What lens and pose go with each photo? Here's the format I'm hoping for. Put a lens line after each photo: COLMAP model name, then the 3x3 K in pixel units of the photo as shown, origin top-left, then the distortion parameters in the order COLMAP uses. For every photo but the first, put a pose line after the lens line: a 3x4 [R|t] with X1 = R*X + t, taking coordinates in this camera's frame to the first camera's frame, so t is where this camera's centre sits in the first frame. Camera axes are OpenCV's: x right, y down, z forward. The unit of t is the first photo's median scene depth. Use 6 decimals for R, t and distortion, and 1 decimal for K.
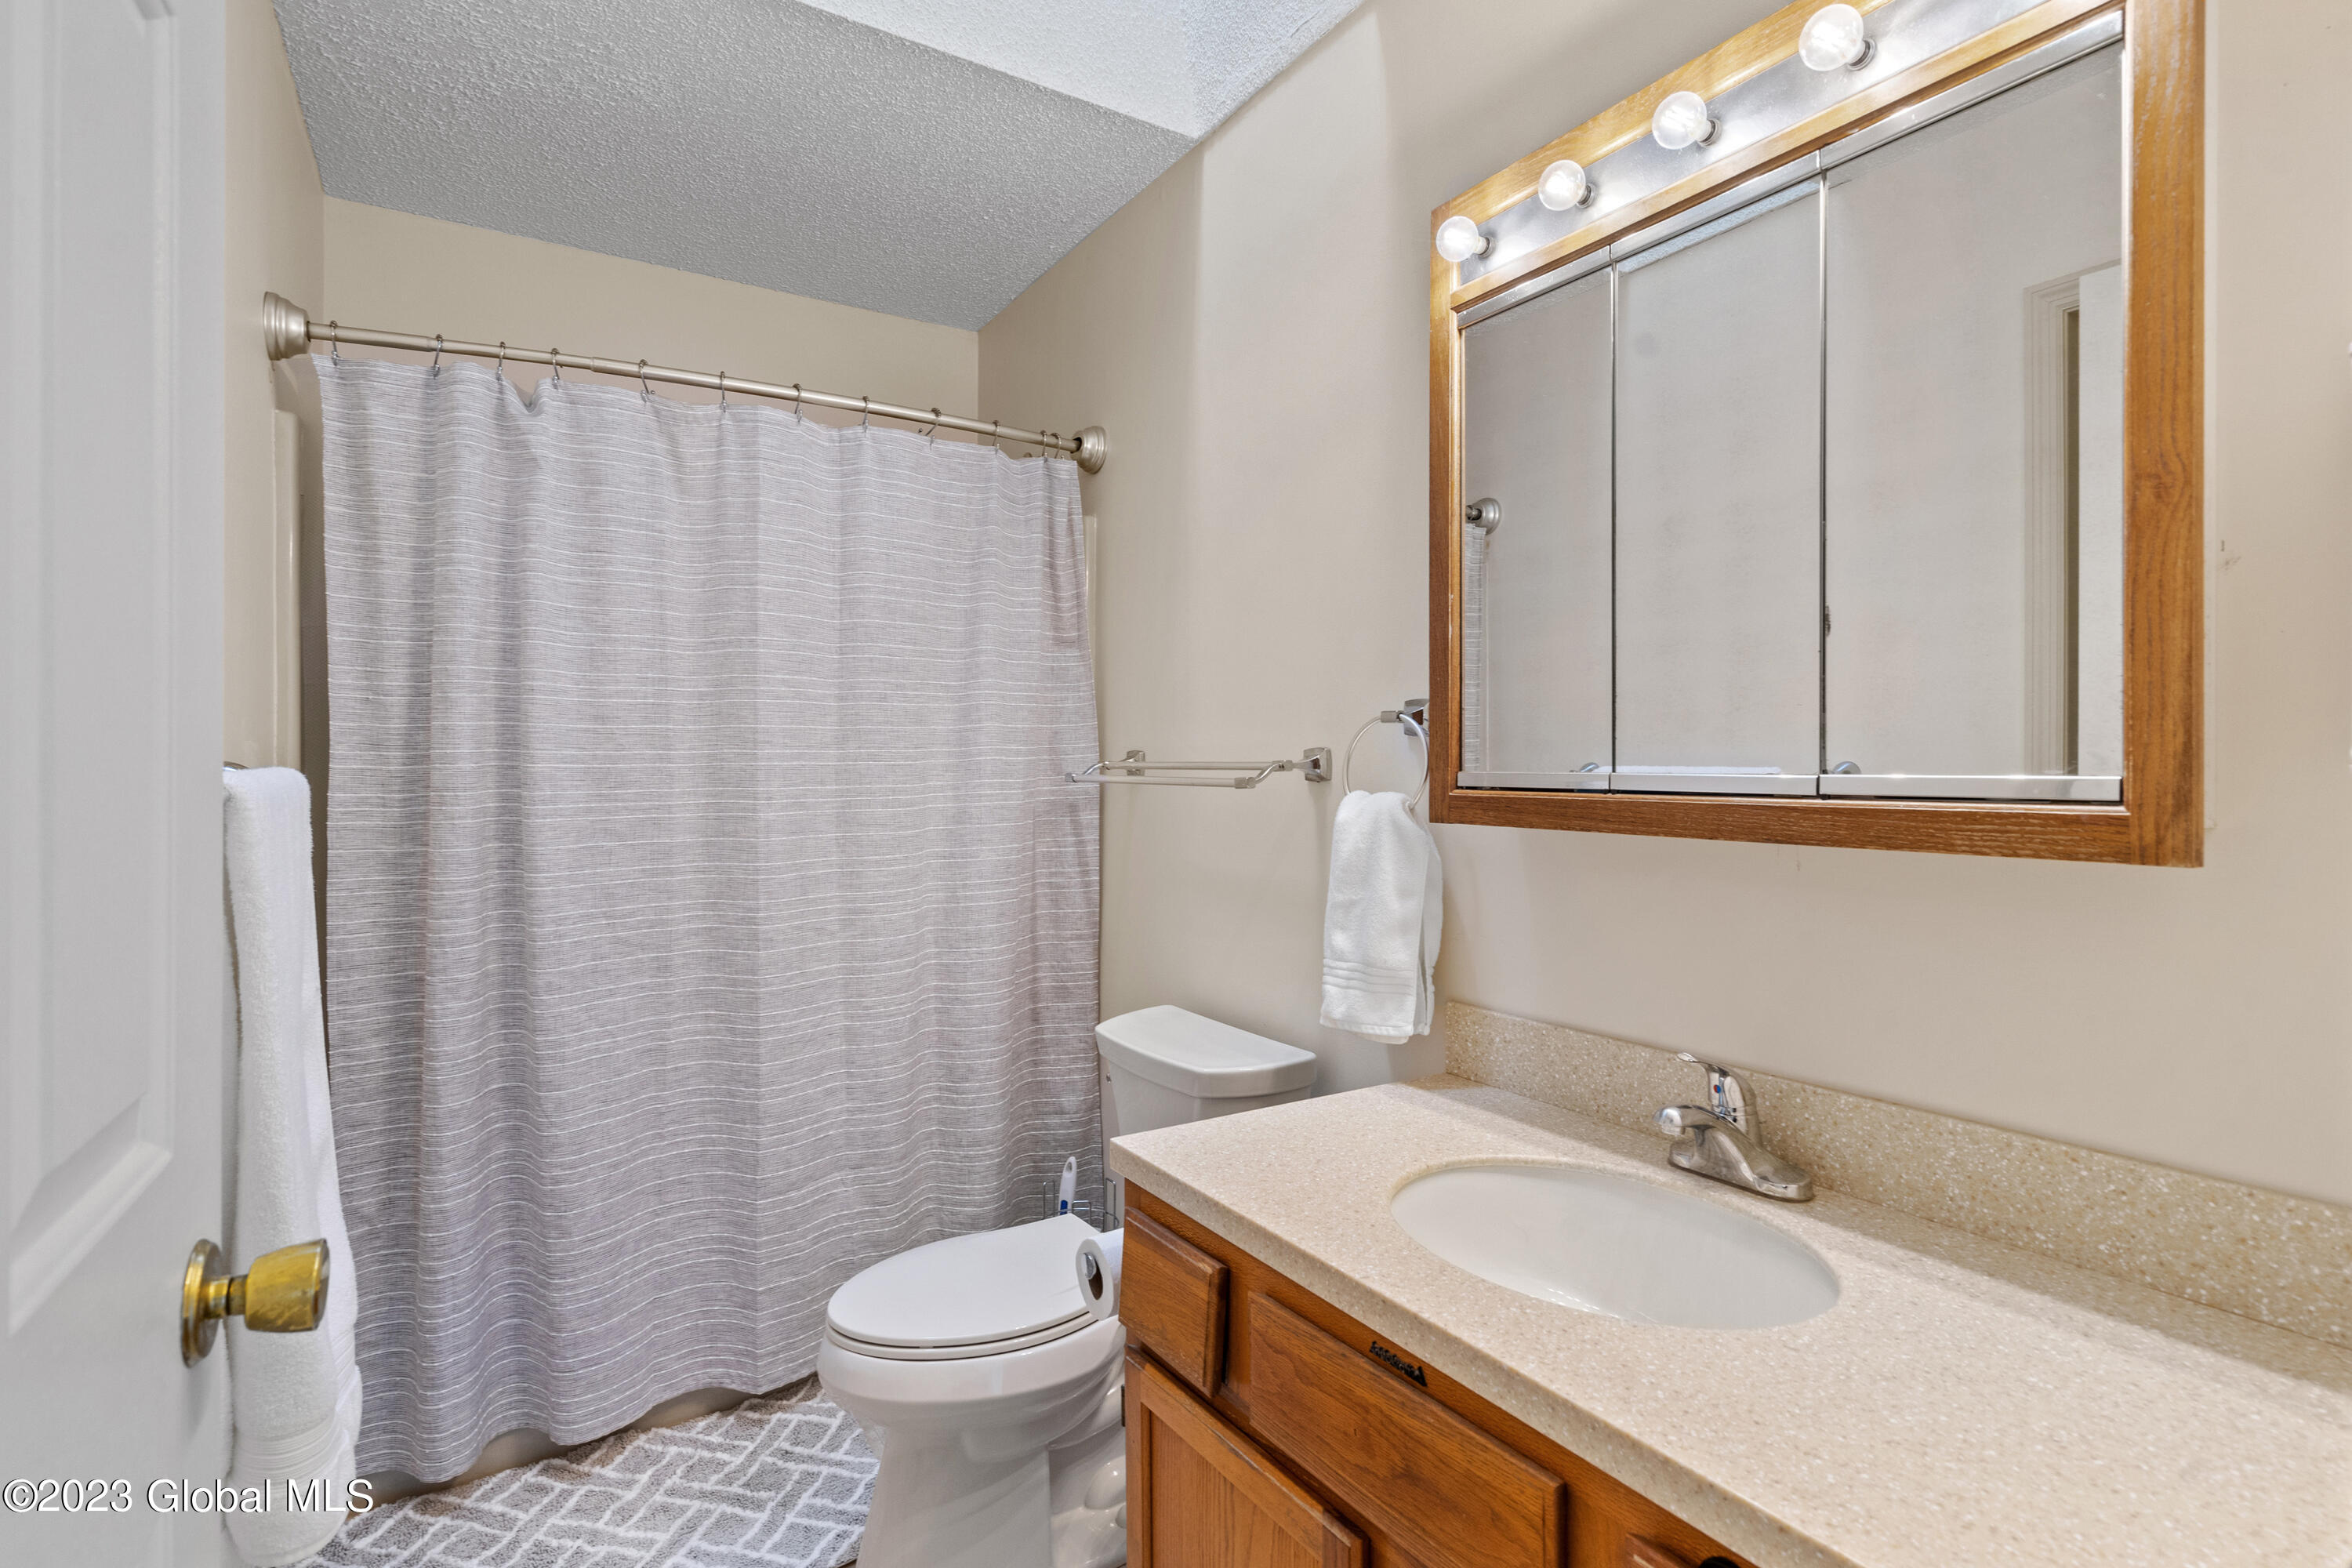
lens RADIAL K [[1138.5, 0, 1172.2], [0, 1138.5, 782.3], [0, 0, 1]] dist [0.000019, -0.000110]
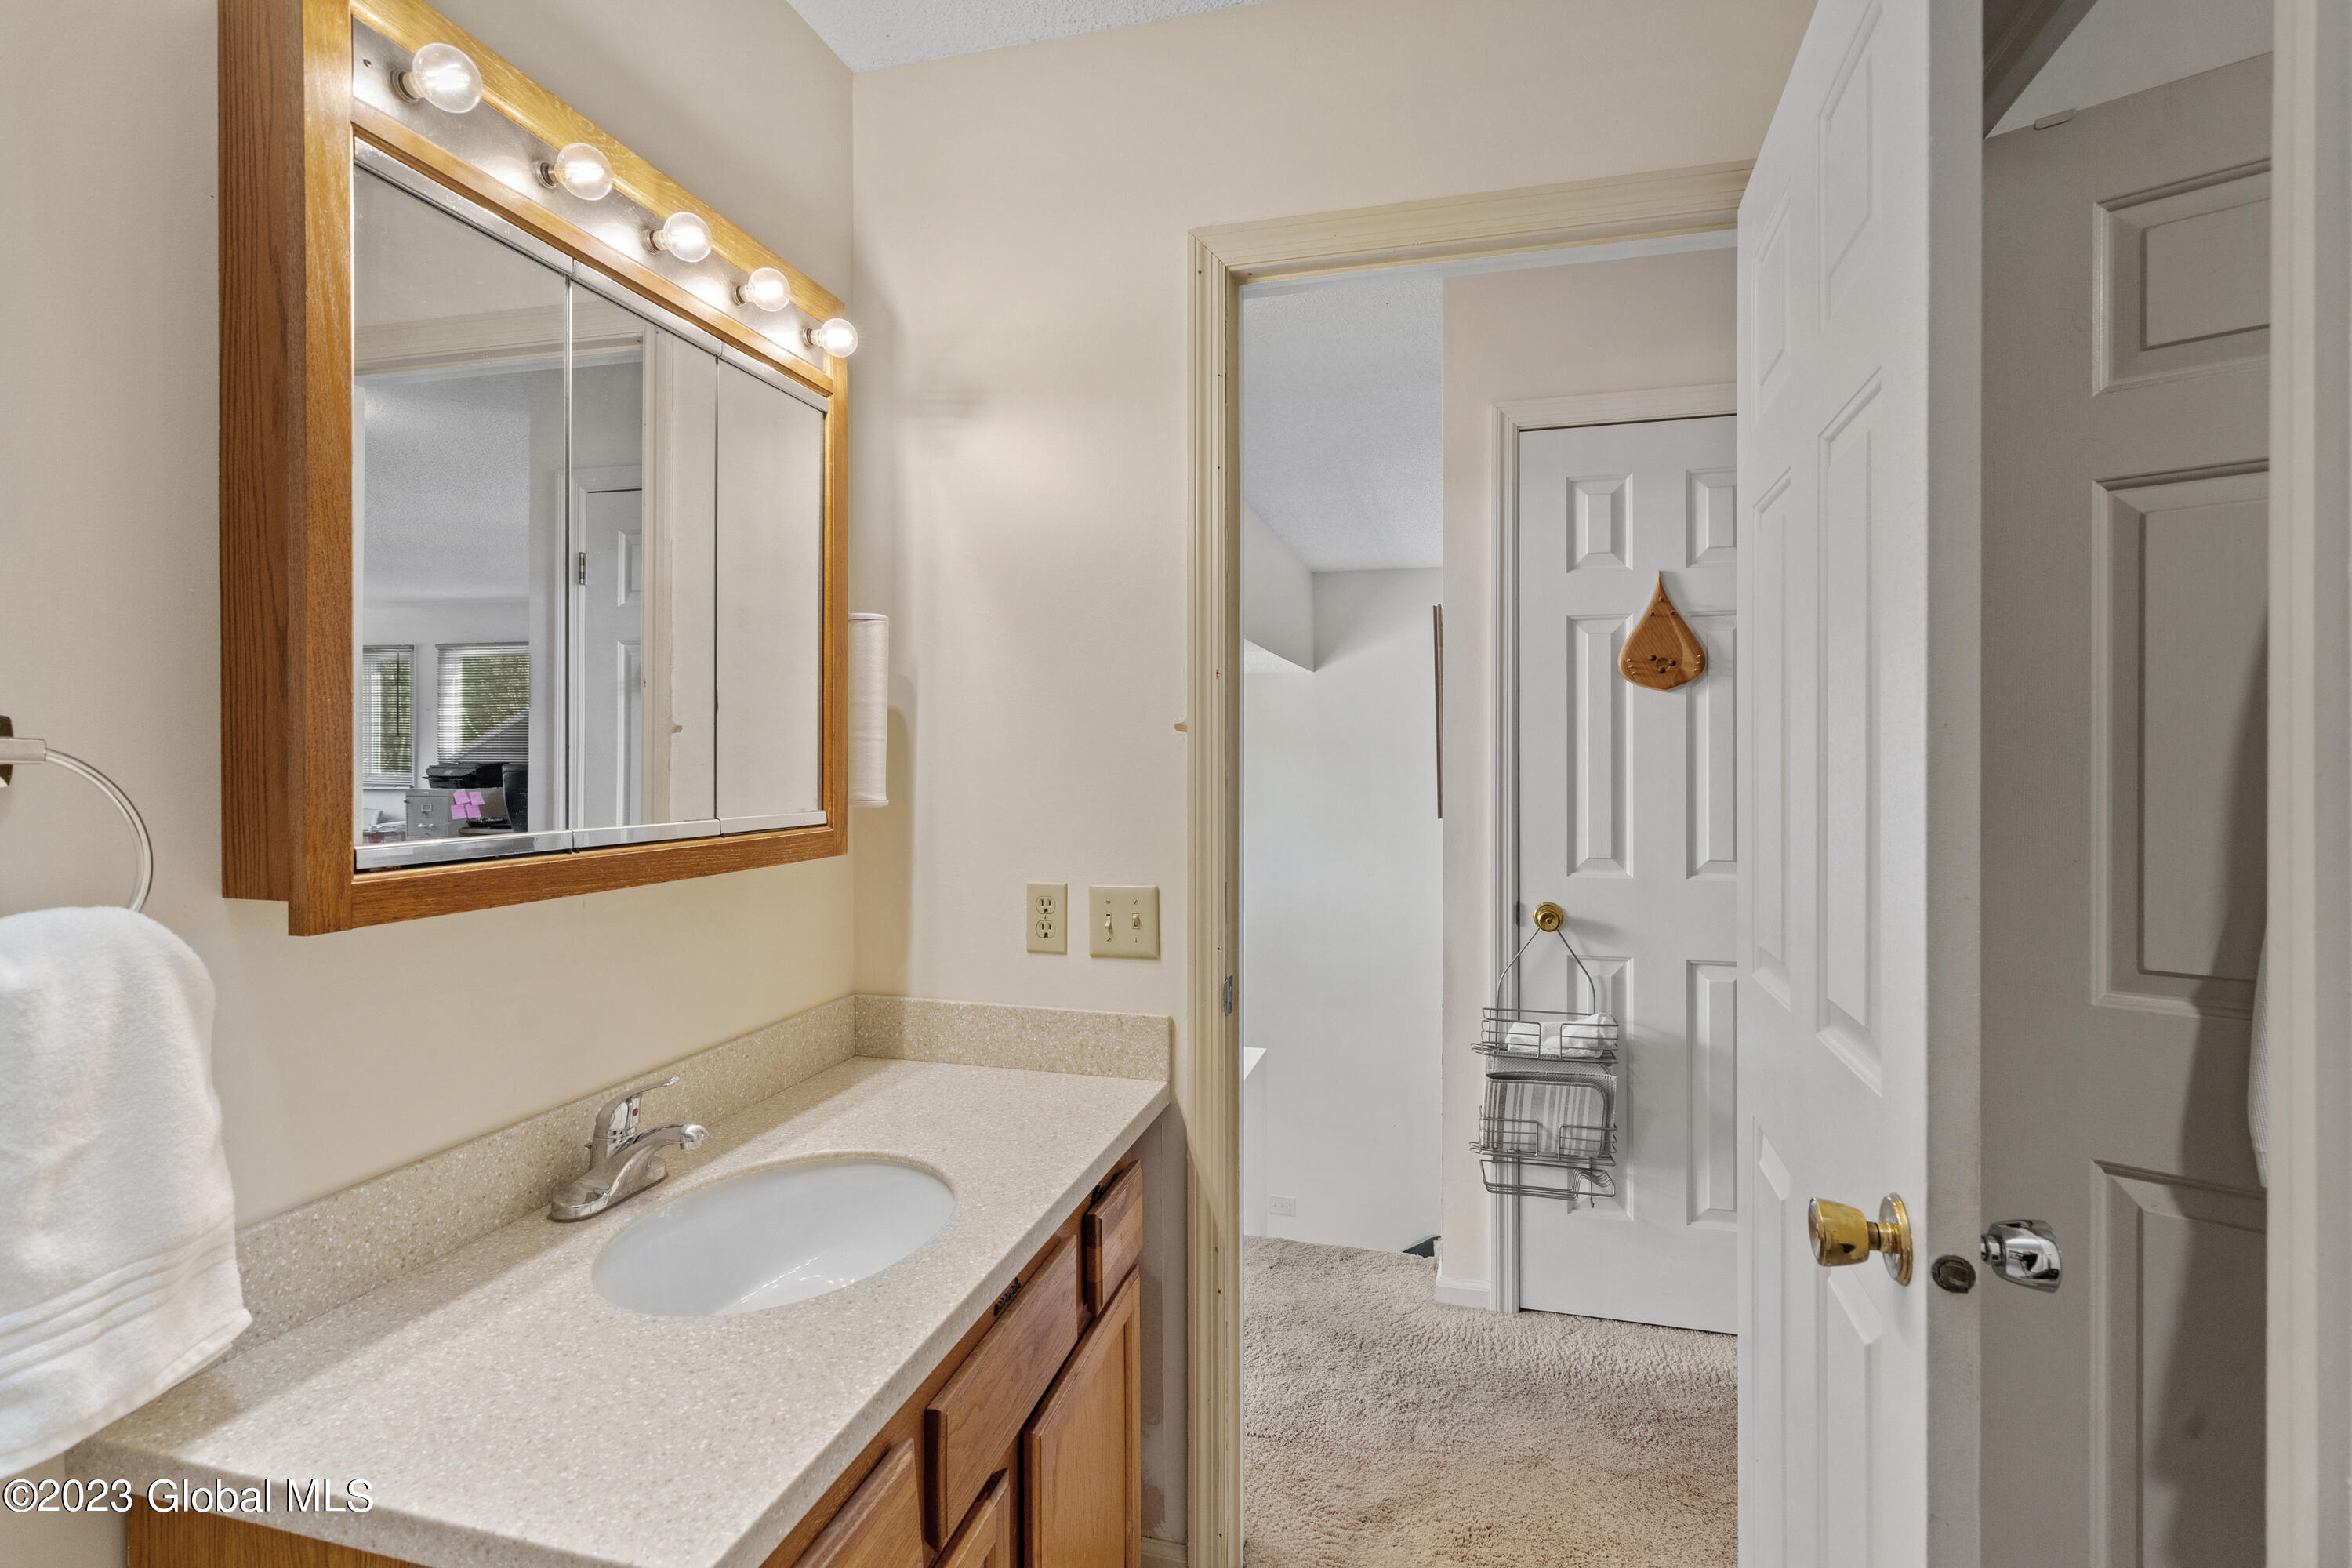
lens RADIAL K [[1138.5, 0, 1169.5], [0, 1138.5, 765.3], [0, 0, 1]] dist [0.000019, -0.000110]
pose [[-0.684233, -0.005153, 0.729245, -0.705176], [0.010941, 0.999790, 0.017330, -0.081703], [-0.729181, 0.019837, -0.684033, 1.439058]]
